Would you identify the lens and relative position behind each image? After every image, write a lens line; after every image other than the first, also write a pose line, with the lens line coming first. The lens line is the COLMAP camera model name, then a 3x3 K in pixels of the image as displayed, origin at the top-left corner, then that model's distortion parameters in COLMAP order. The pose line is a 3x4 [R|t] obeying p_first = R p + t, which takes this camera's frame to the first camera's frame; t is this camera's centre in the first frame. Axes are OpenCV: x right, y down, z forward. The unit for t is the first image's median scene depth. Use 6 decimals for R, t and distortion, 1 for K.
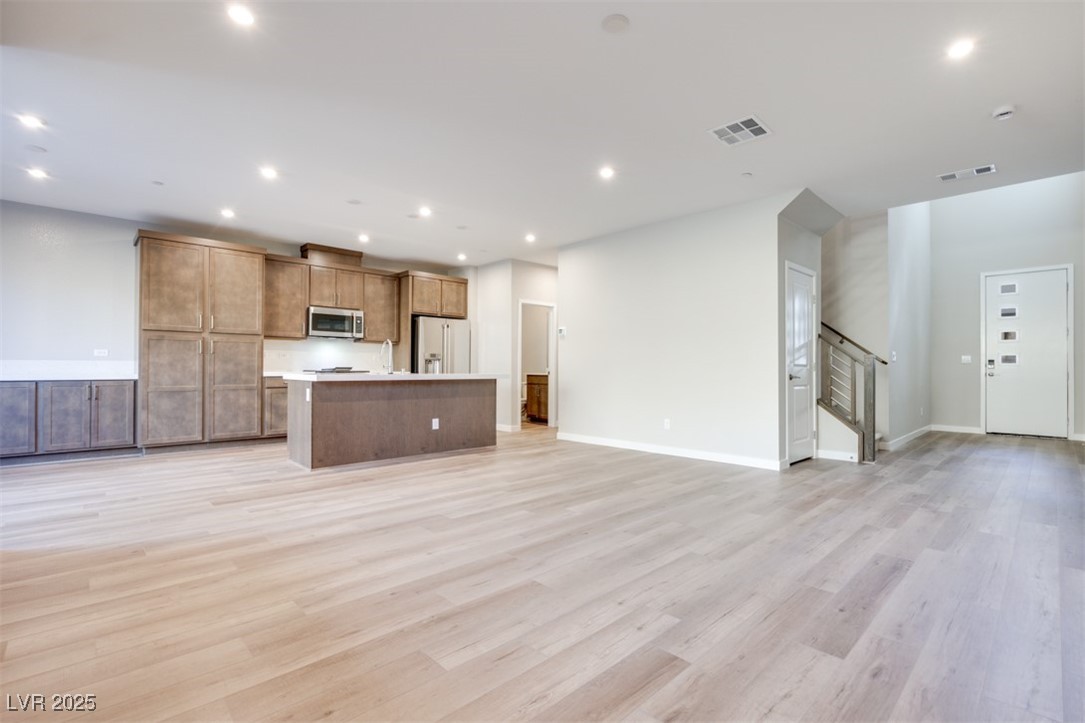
lens RADIAL K [[501.5, 0, 544.5], [0, 501.5, 367.6], [0, 0, 1]] dist [-0.001090, -0.000790]
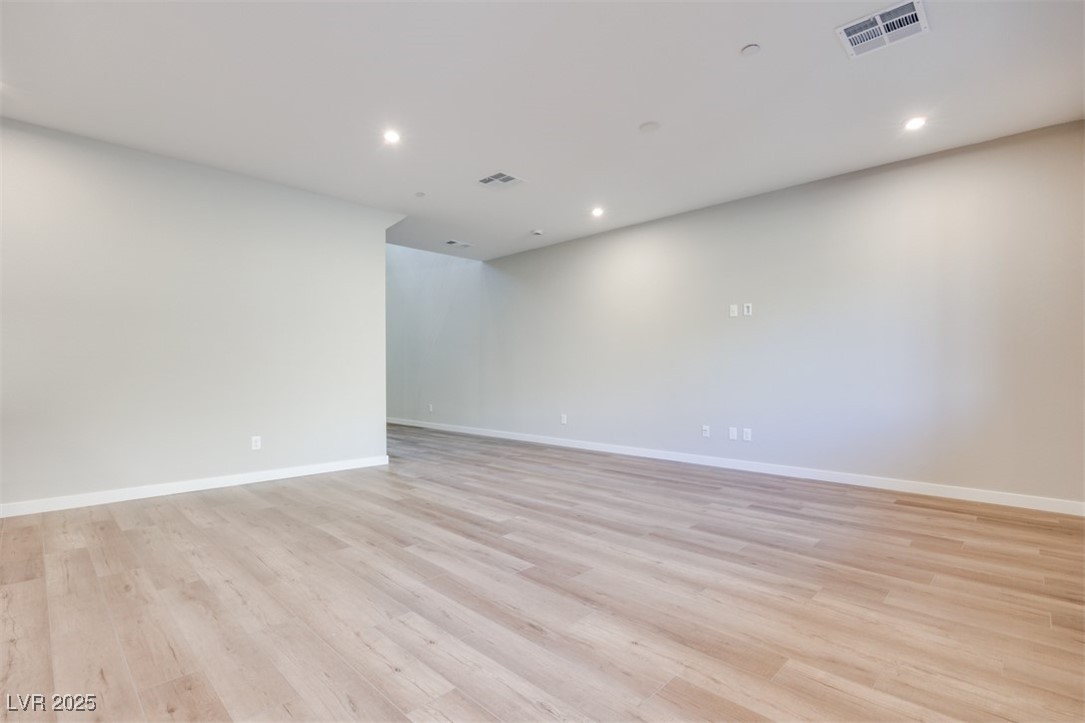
lens RADIAL K [[492.3, 0, 544.1], [0, 492.3, 360.9], [0, 0, 1]] dist [0.001996, 0.000888]
pose [[-0.037783, 0.026409, 0.998937, -1.333931], [-0.008886, 0.999602, -0.026762, 0.000204], [-0.999246, -0.009888, -0.037533, 1.401625]]
